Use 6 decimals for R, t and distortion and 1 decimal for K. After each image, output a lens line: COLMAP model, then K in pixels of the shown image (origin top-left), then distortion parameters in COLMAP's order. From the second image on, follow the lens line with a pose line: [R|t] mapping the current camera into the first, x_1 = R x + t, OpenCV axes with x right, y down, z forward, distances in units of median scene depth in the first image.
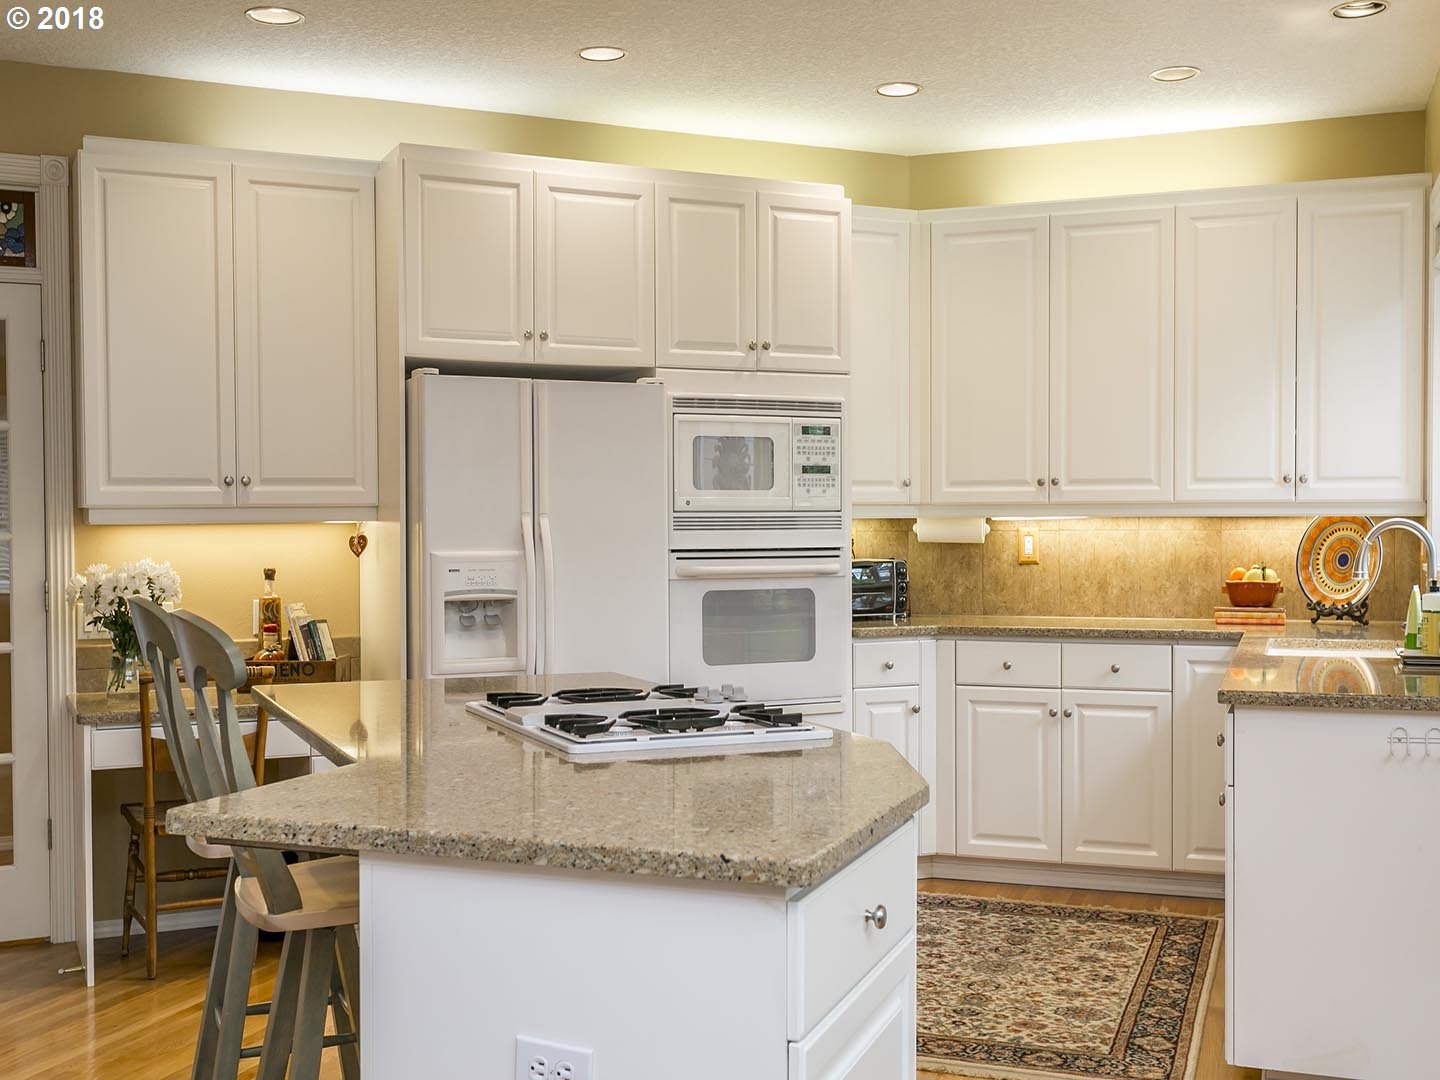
lens RADIAL K [[1605.8, 0, 720.0], [0, 1605.8, 540.0], [0, 0, 1]] dist [0.023230, -0.013827]
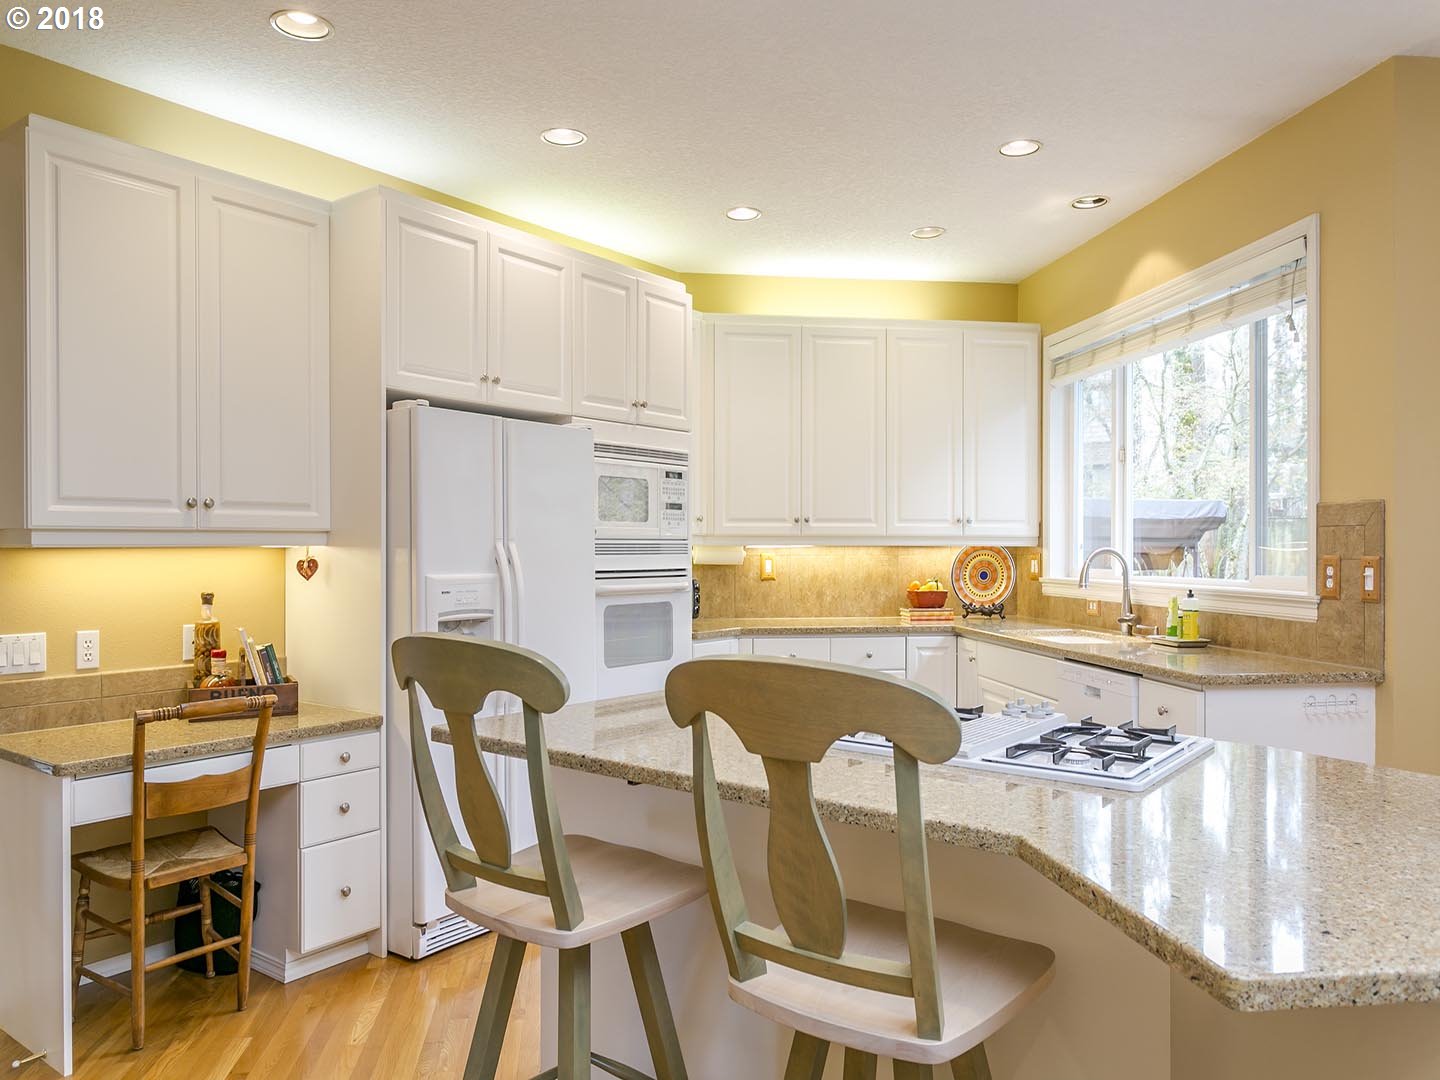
lens RADIAL K [[1025.2, 0, 727.8], [0, 1025.2, 546.0], [0, 0, 1]] dist [0.002340, 0.003906]
pose [[0.881733, 0.005723, 0.471714, -0.276960], [0.001127, 0.999898, -0.014238, -0.001631], [-0.471747, 0.013085, 0.881637, 0.273660]]
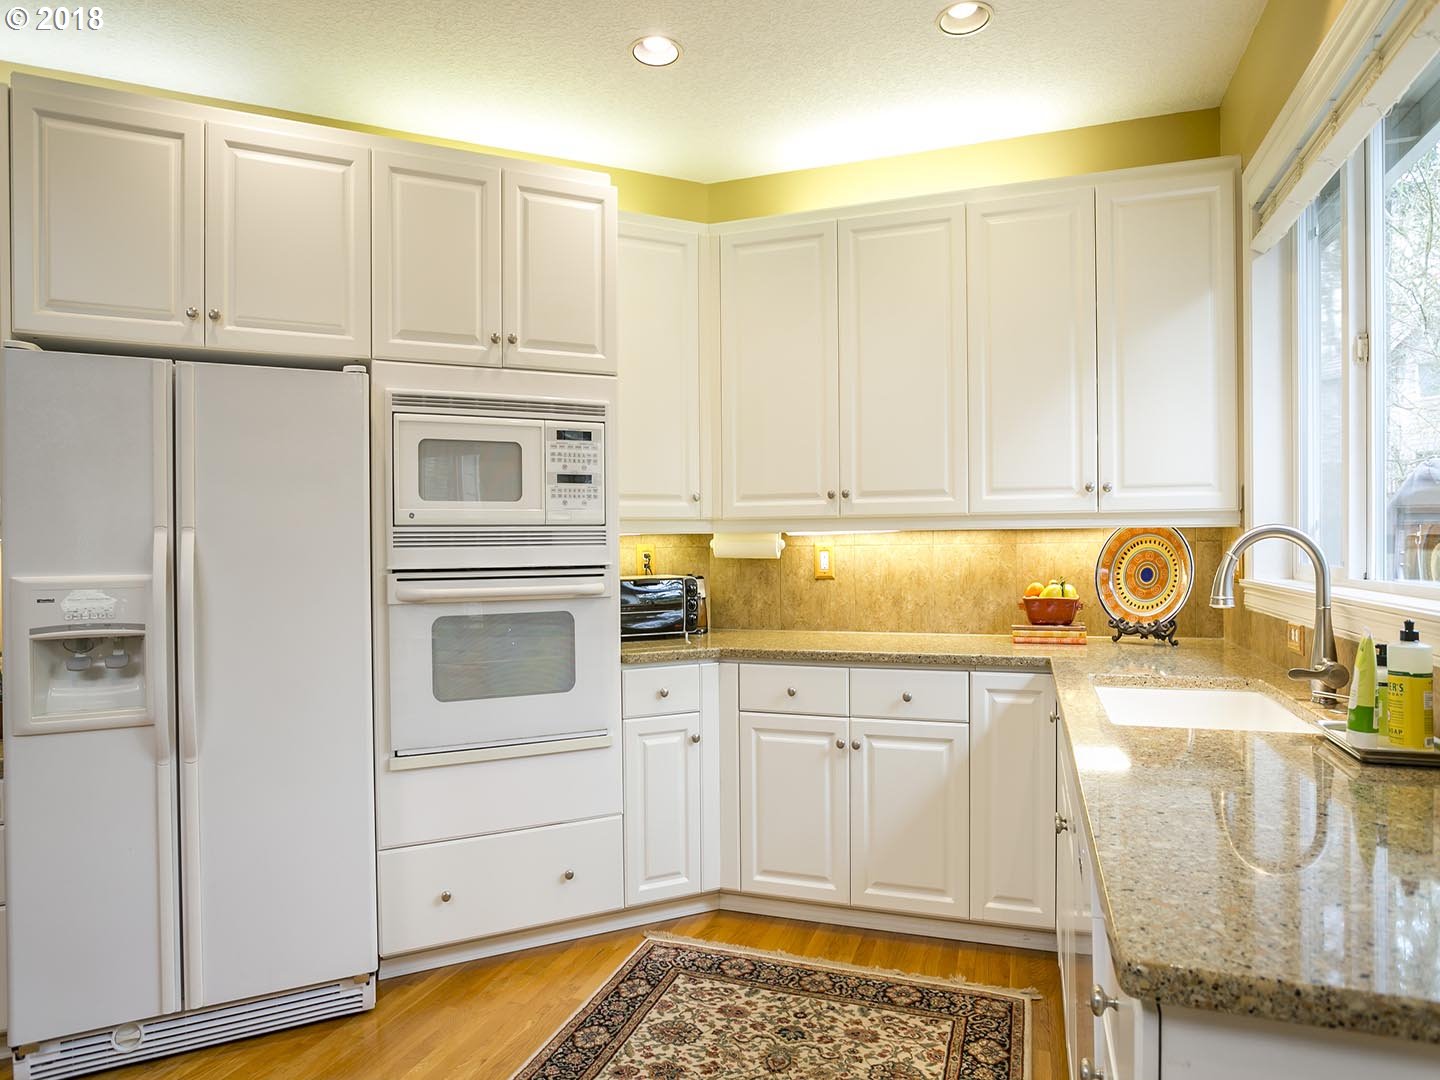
lens RADIAL K [[871.0, 0, 724.6], [0, 871.0, 547.2], [0, 0, 1]] dist [-0.048270, 0.002891]
pose [[0.999876, -0.006595, 0.014305, 0.135200], [0.006698, 0.999952, -0.007161, -0.001612], [-0.014257, 0.007256, 0.999872, 0.507396]]
